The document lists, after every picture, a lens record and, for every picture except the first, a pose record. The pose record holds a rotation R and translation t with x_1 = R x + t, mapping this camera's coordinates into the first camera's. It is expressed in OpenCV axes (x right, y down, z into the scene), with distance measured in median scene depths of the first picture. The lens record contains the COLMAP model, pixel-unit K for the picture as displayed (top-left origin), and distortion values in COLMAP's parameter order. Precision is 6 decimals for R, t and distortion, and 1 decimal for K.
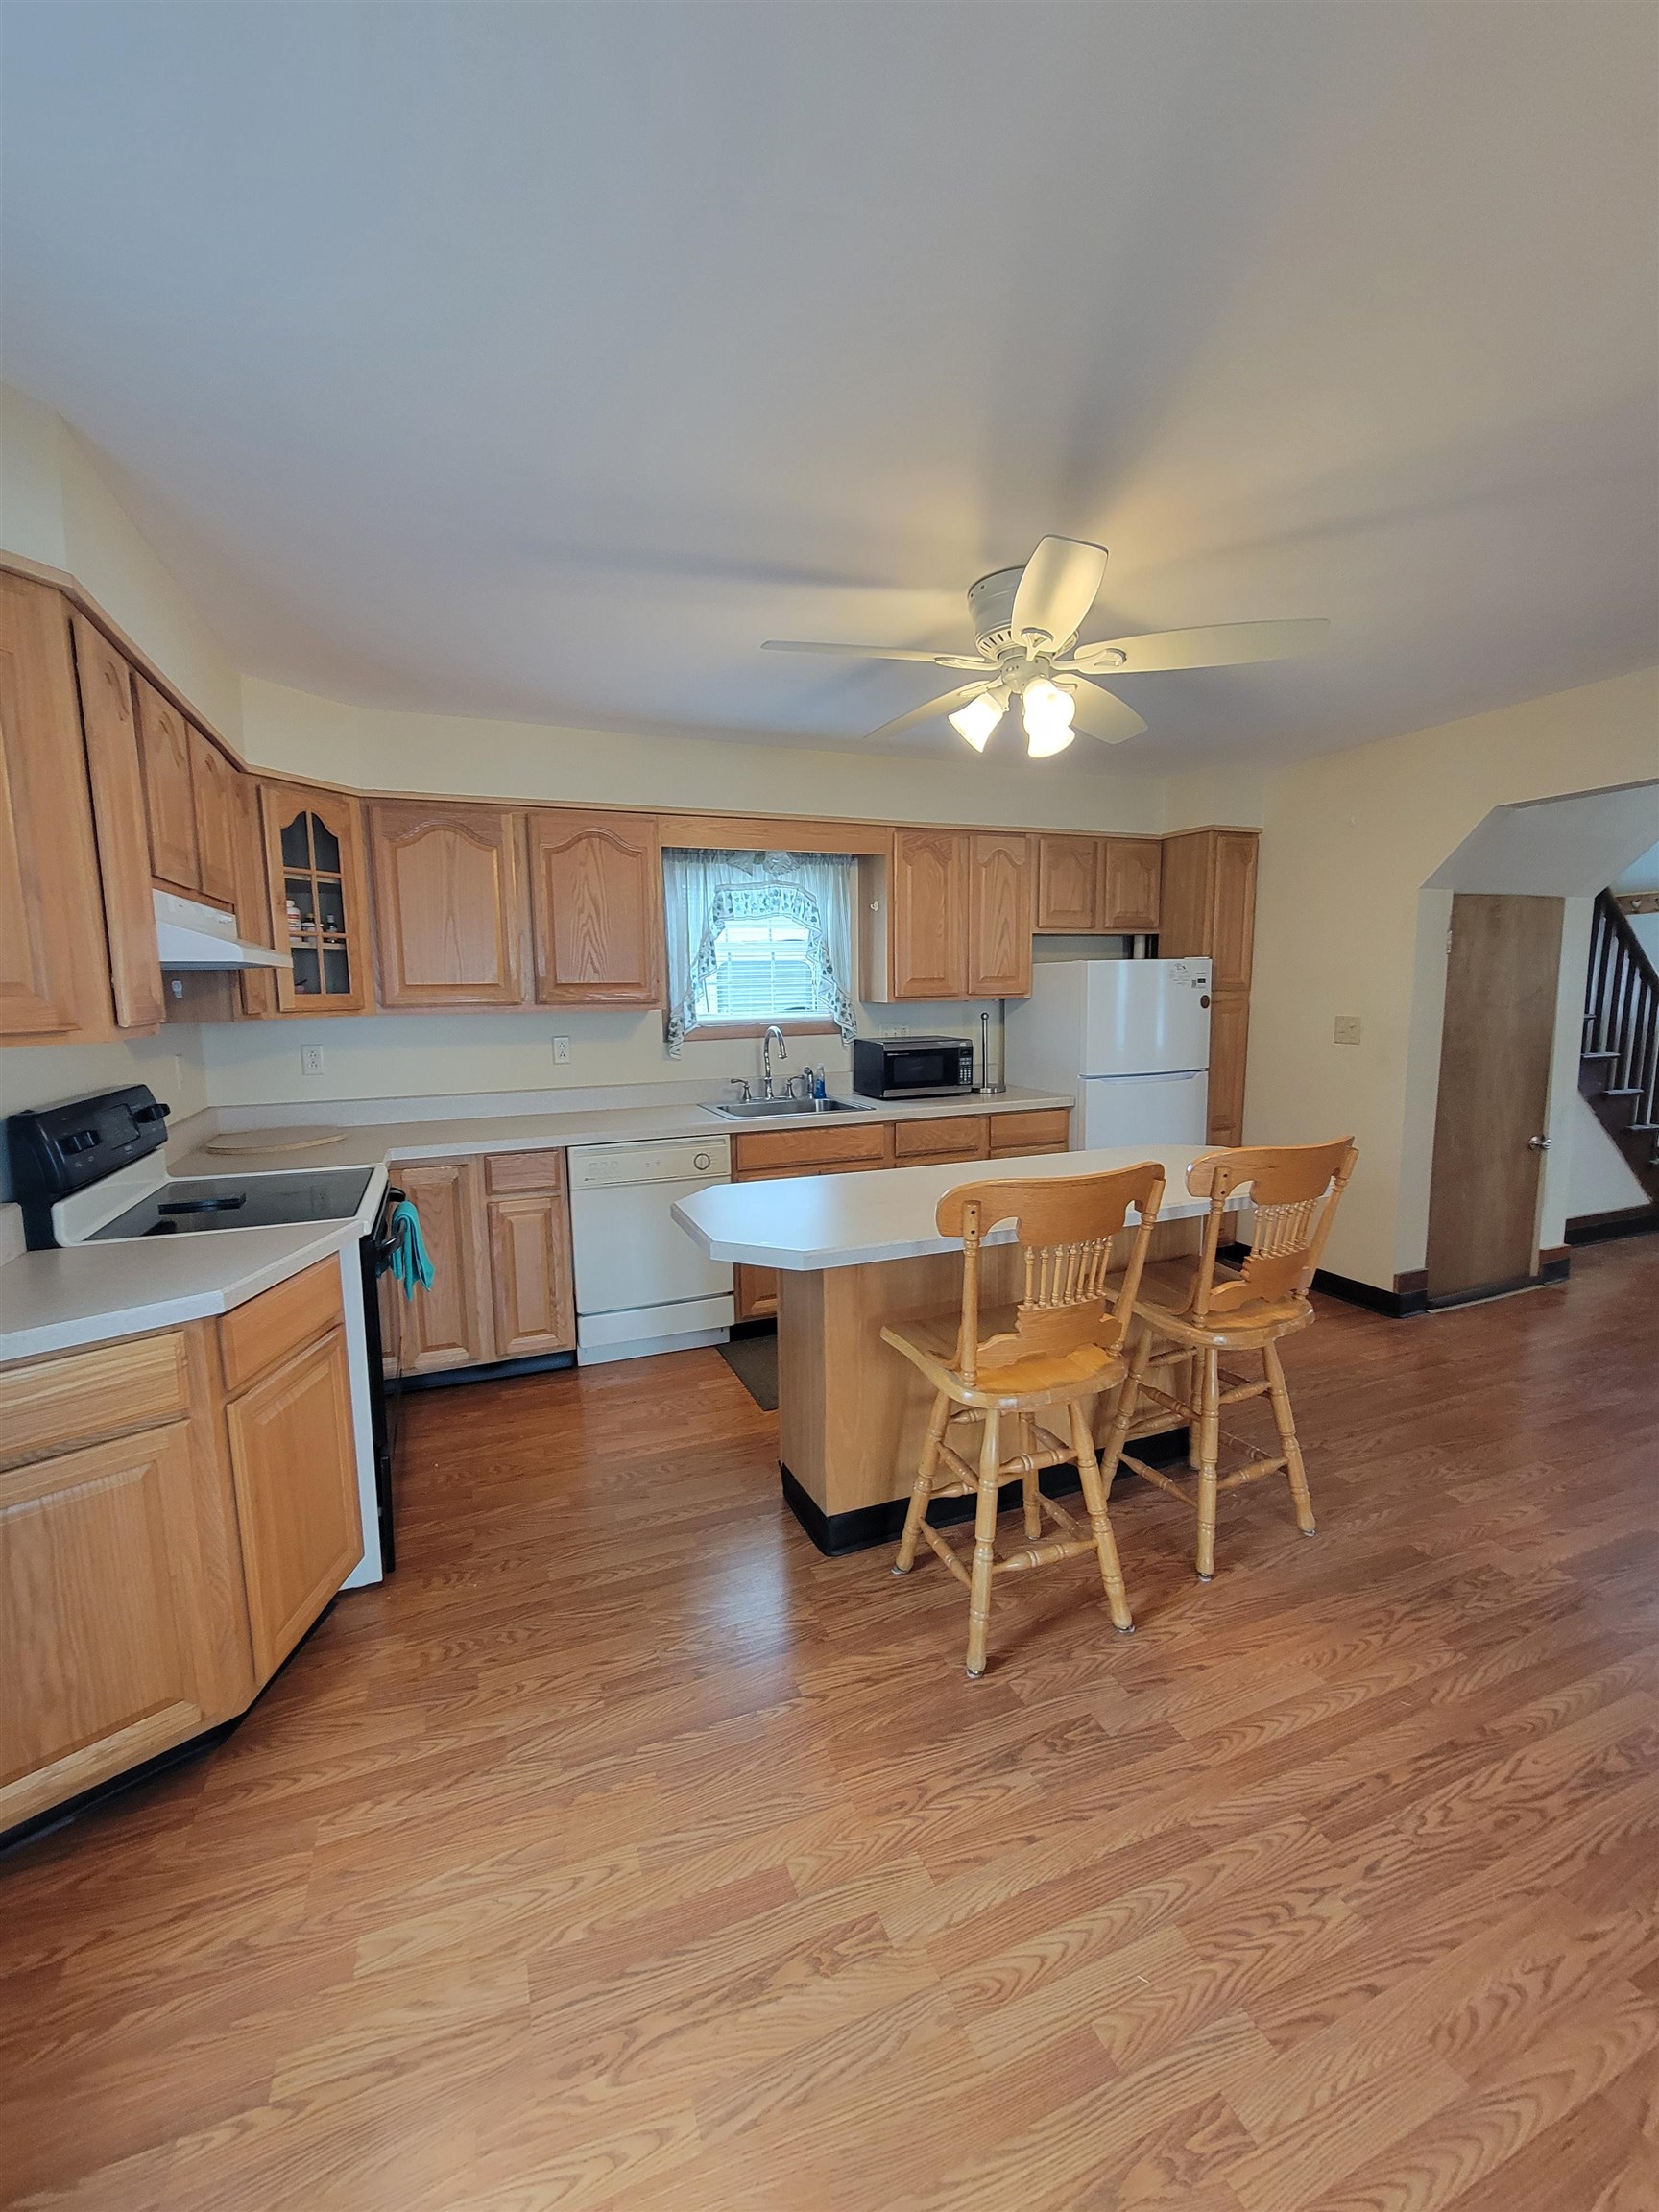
lens RADIAL K [[913.9, 0, 816.9], [0, 913.9, 1100.3], [0, 0, 1]] dist [0.002891, 0.000203]
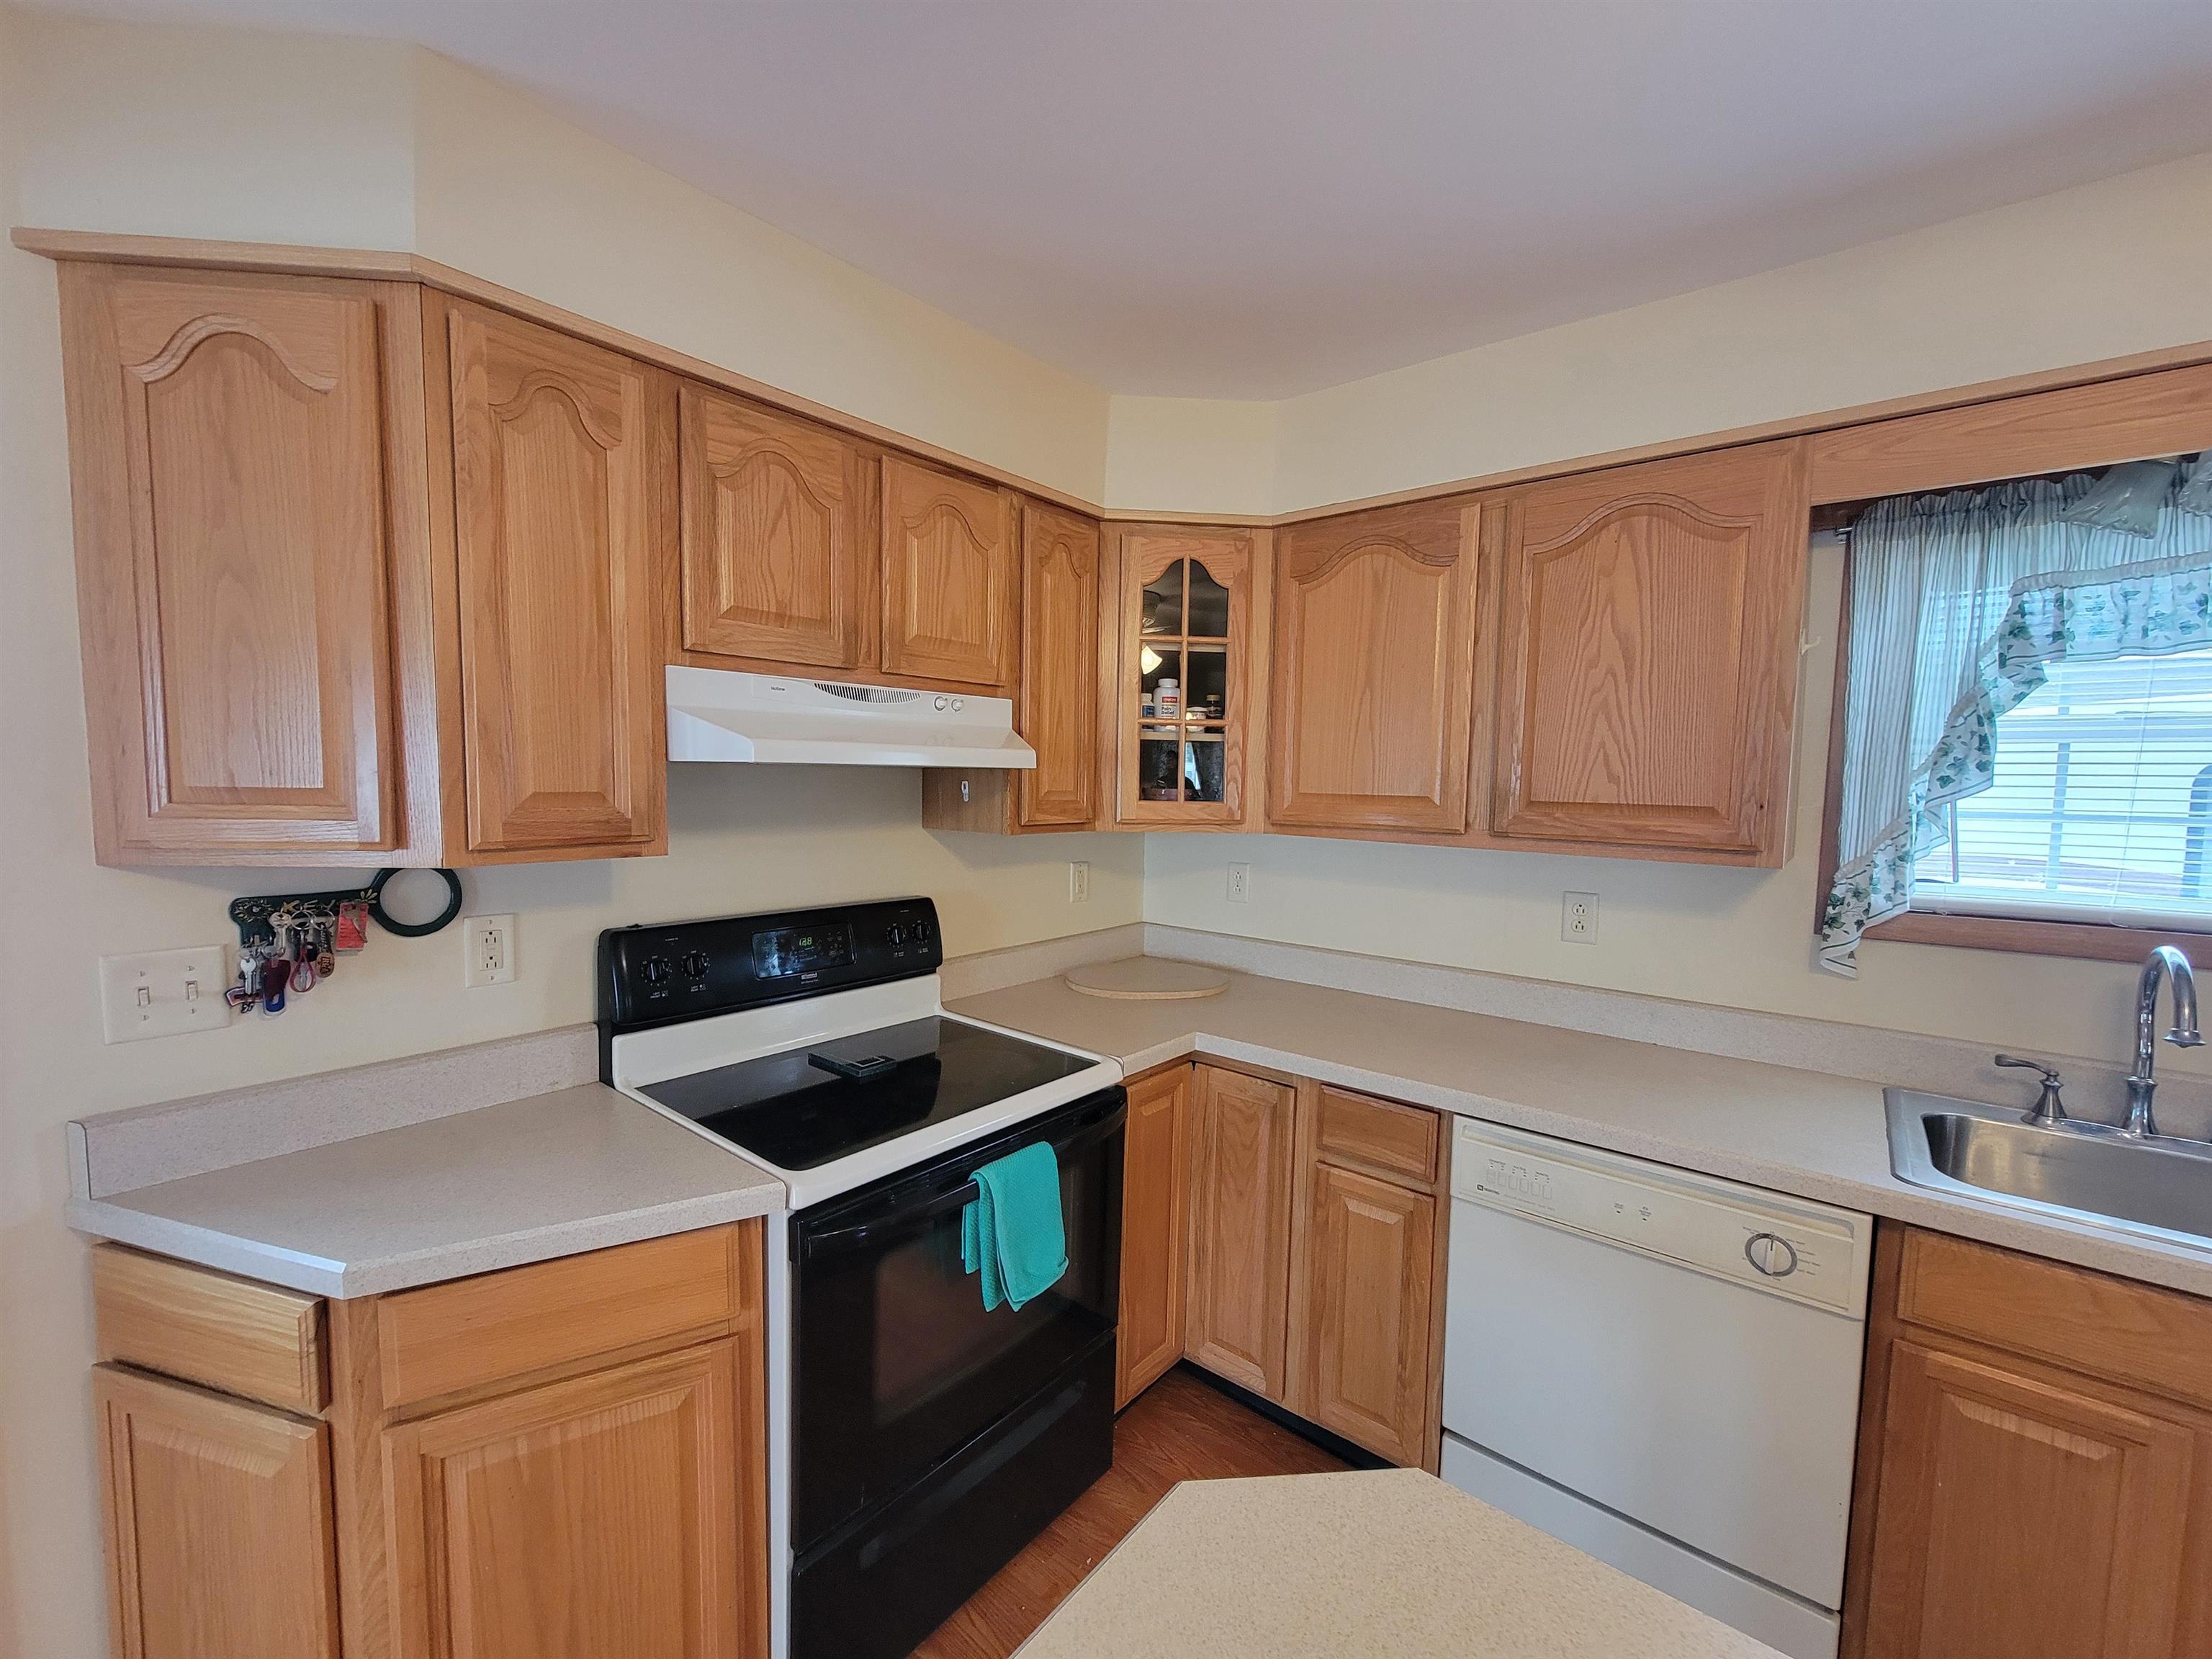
lens RADIAL K [[913.9, 0, 1105.3], [0, 913.9, 838.8], [0, 0, 1]] dist [0.002891, 0.000203]
pose [[0.480089, 0.086678, -0.872927, 0.073108], [-0.134791, 0.990578, 0.024228, -0.087322], [0.866802, 0.106032, 0.487249, 0.535269]]
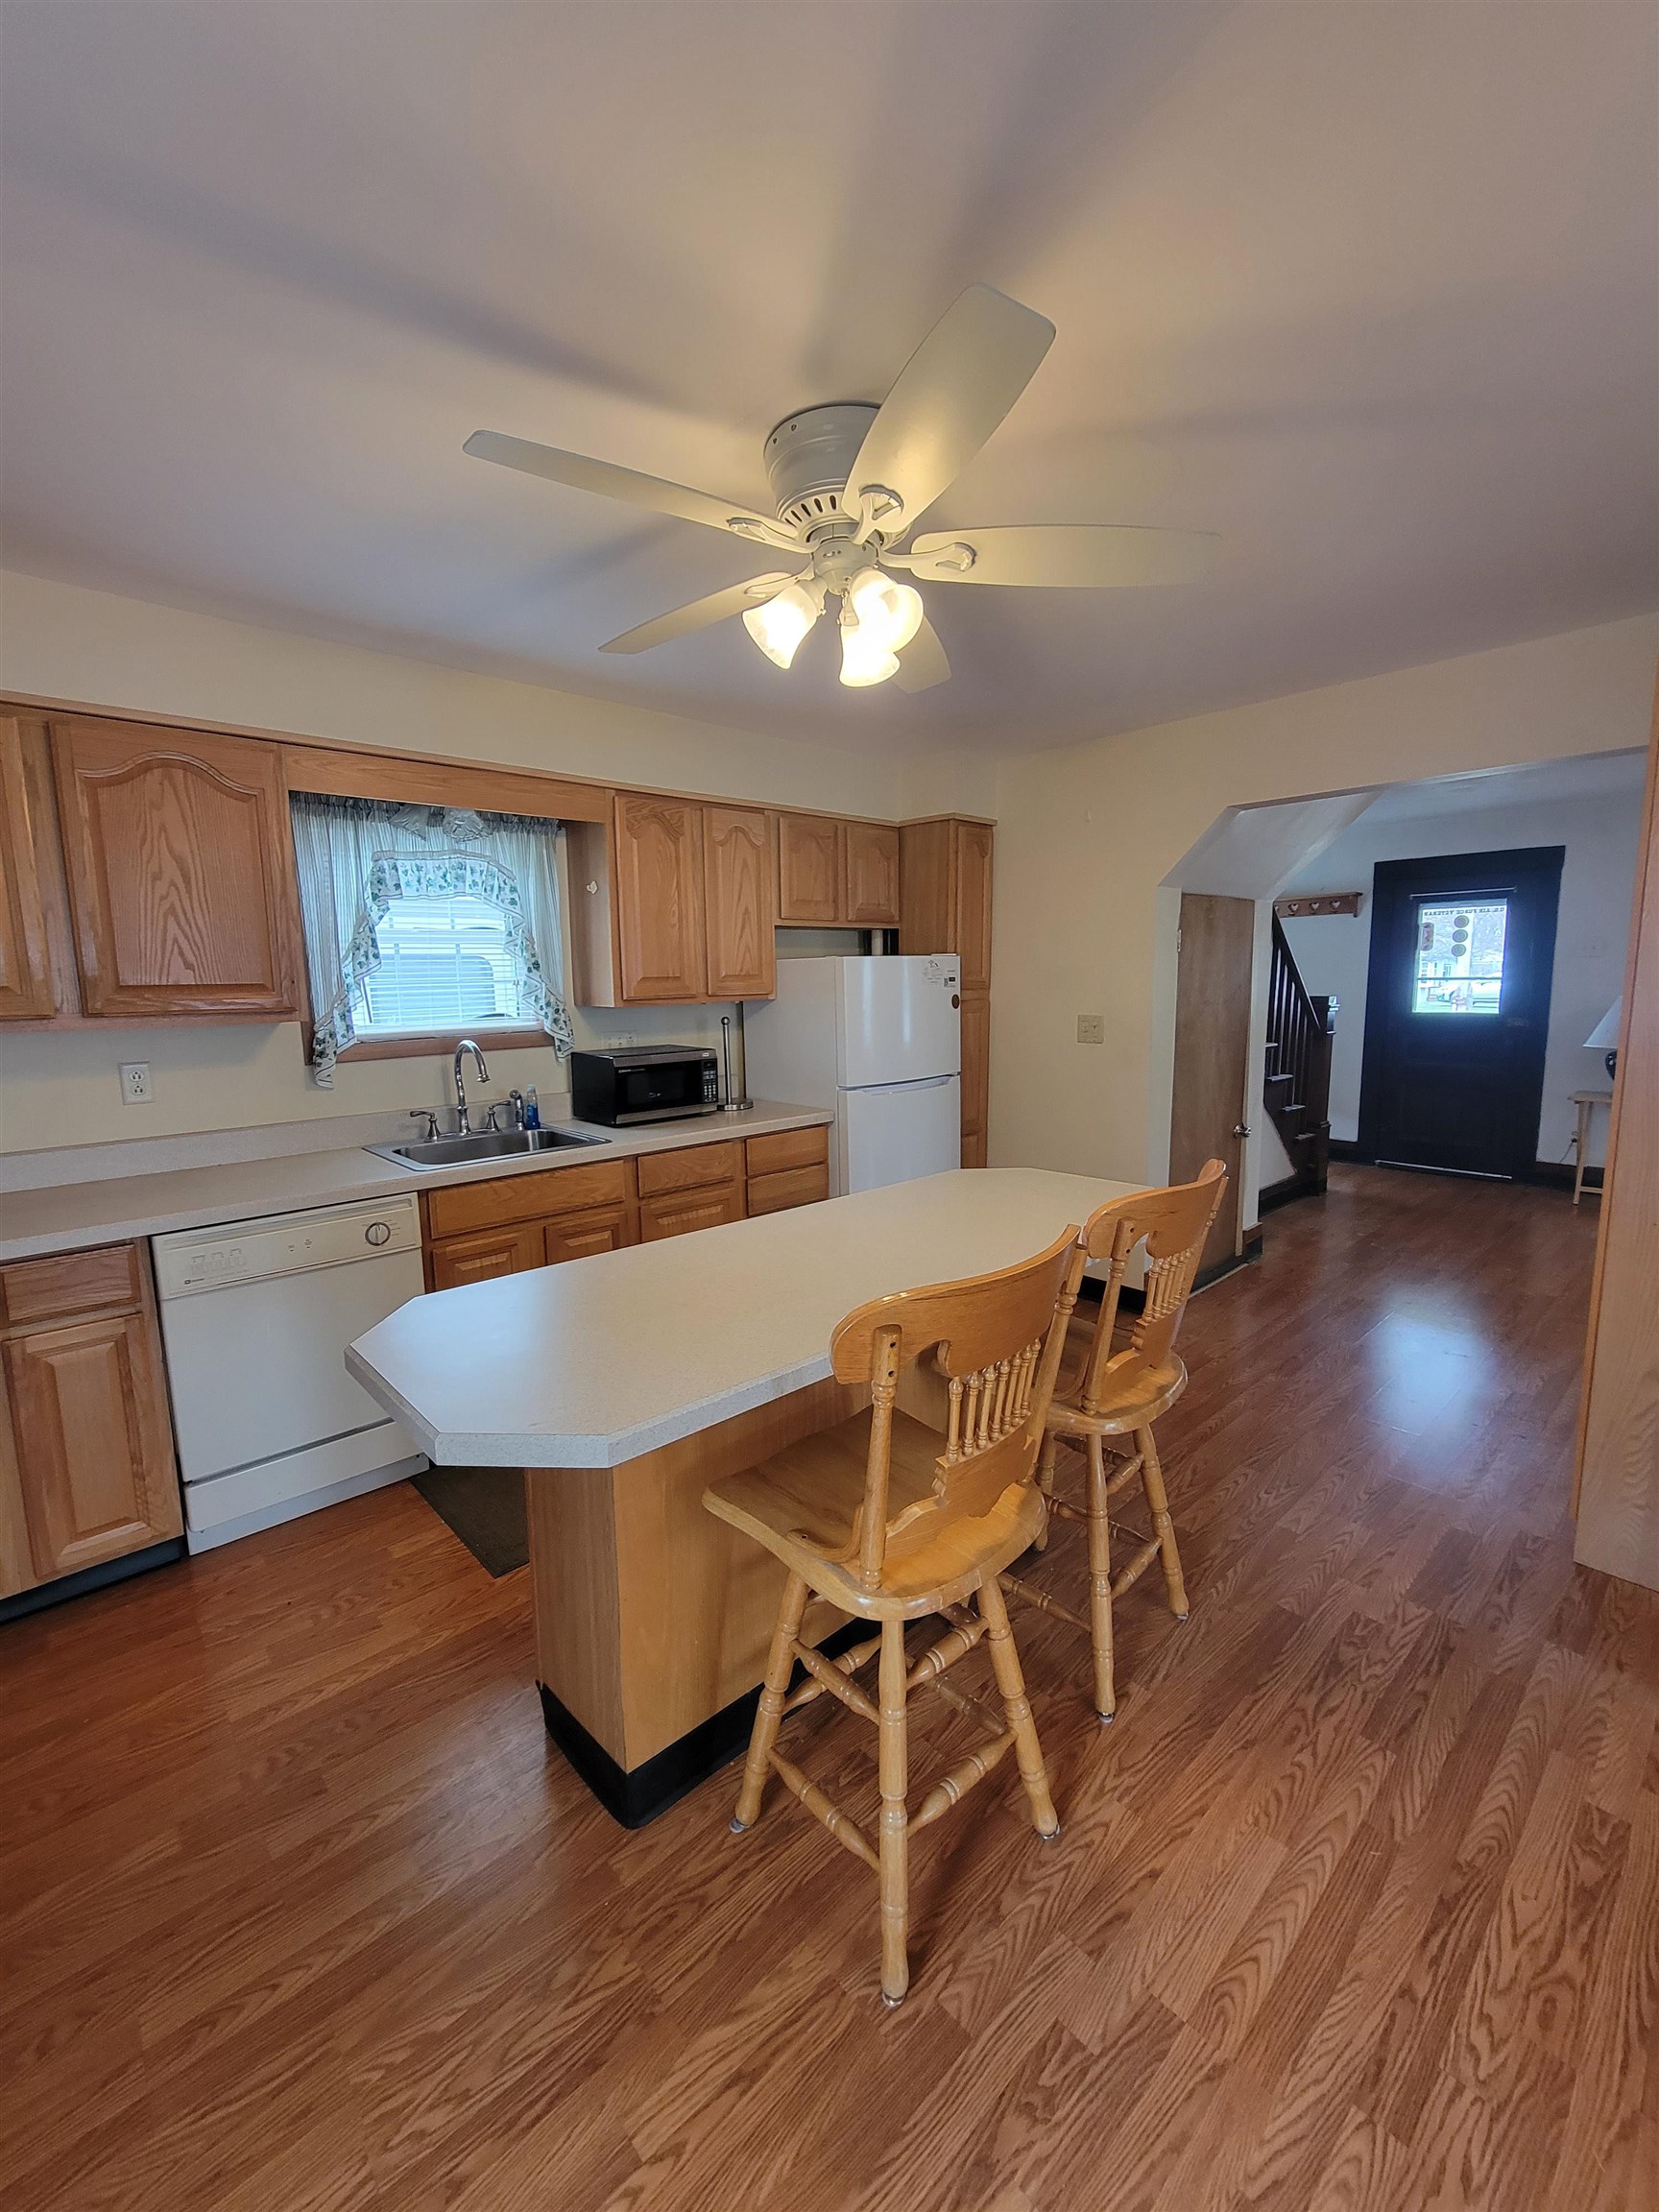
lens RADIAL K [[913.9, 0, 816.9], [0, 913.9, 1100.3], [0, 0, 1]] dist [0.002891, 0.000203]
pose [[0.937124, -0.047797, 0.345707, -0.046523], [0.046495, 0.998846, 0.012062, -0.030455], [-0.345884, 0.004770, 0.938265, 0.211577]]
